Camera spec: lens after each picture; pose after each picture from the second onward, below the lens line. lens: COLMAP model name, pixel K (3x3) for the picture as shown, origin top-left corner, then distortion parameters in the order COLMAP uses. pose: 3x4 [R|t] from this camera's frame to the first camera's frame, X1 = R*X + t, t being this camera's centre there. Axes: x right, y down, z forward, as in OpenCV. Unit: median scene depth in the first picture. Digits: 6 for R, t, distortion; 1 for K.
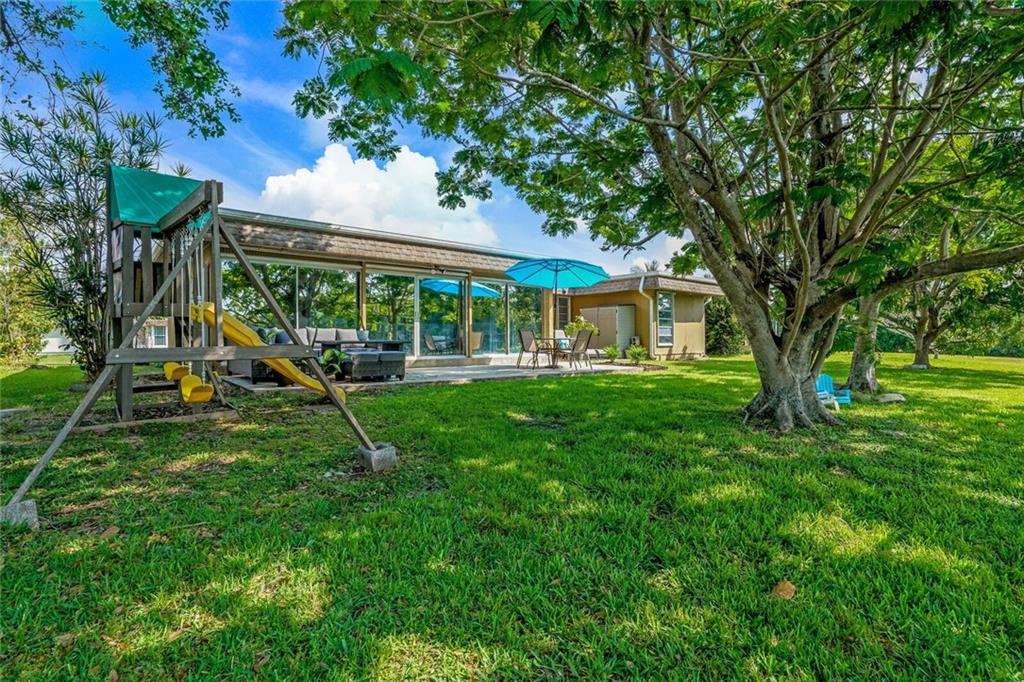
lens RADIAL K [[480.6, 0, 511.2], [0, 480.6, 341.1], [0, 0, 1]] dist [-0.028757, 0.001555]
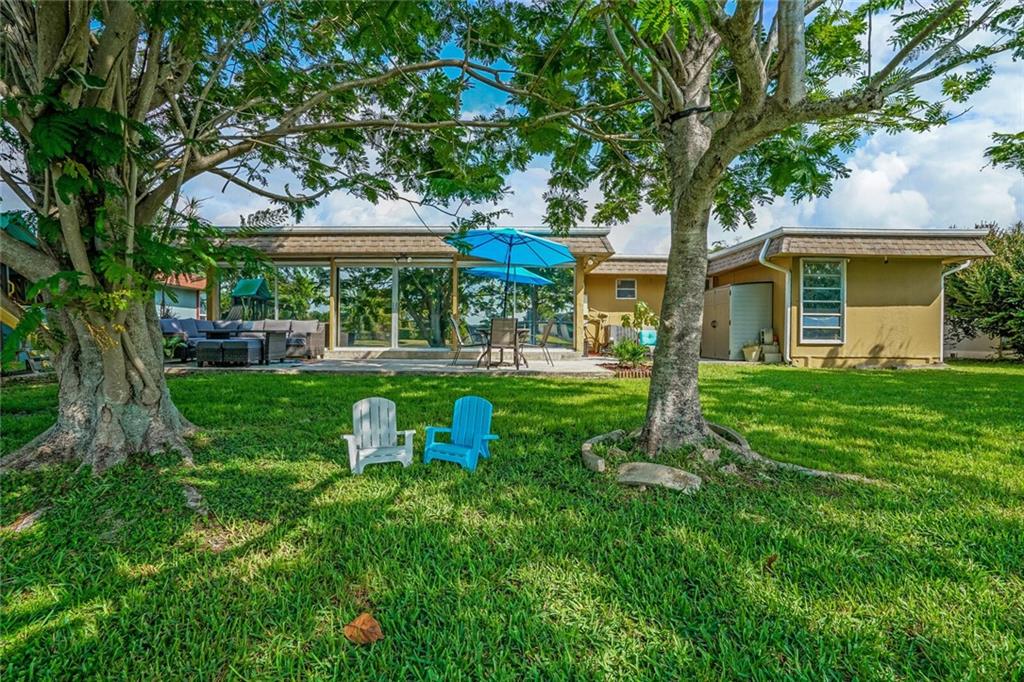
lens RADIAL K [[480.6, 0, 512.1], [0, 480.6, 341.8], [0, 0, 1]] dist [-0.028757, 0.001555]
pose [[0.774896, 0.010080, -0.632008, 0.430721], [-0.008909, 0.999948, 0.005025, 0.008411], [0.632026, 0.001737, 0.774945, 0.270952]]
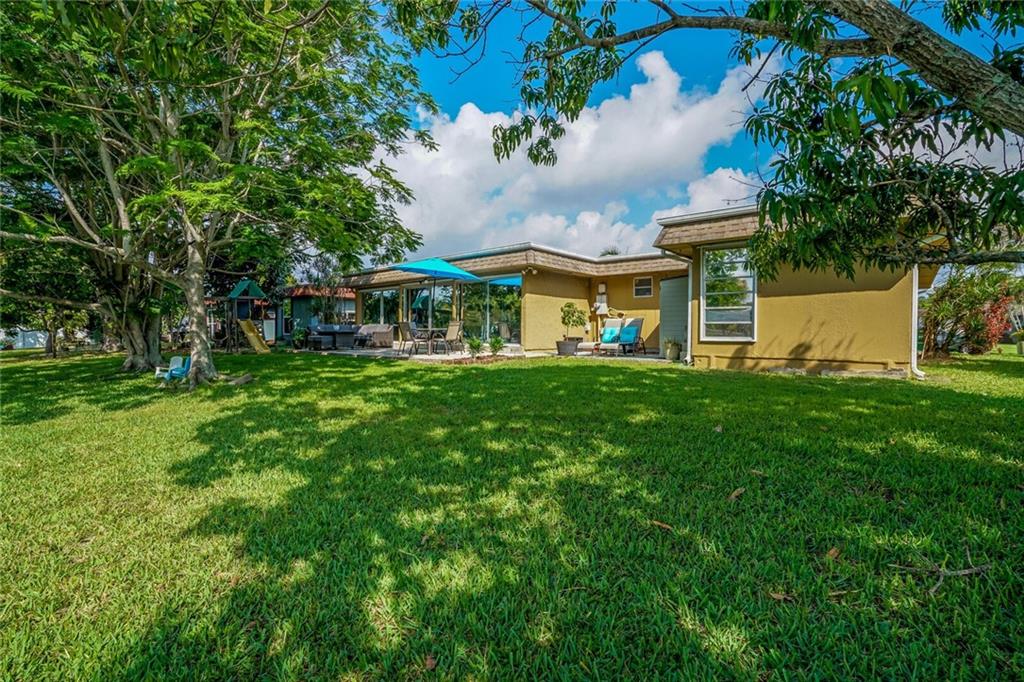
lens RADIAL K [[480.6, 0, 513.9], [0, 480.6, 338.5], [0, 0, 1]] dist [-0.028757, 0.001555]
pose [[0.169366, 0.010062, -0.985502, 0.890123], [-0.009695, 0.999917, 0.008543, 0.004340], [0.985506, 0.008107, 0.169449, 0.707289]]
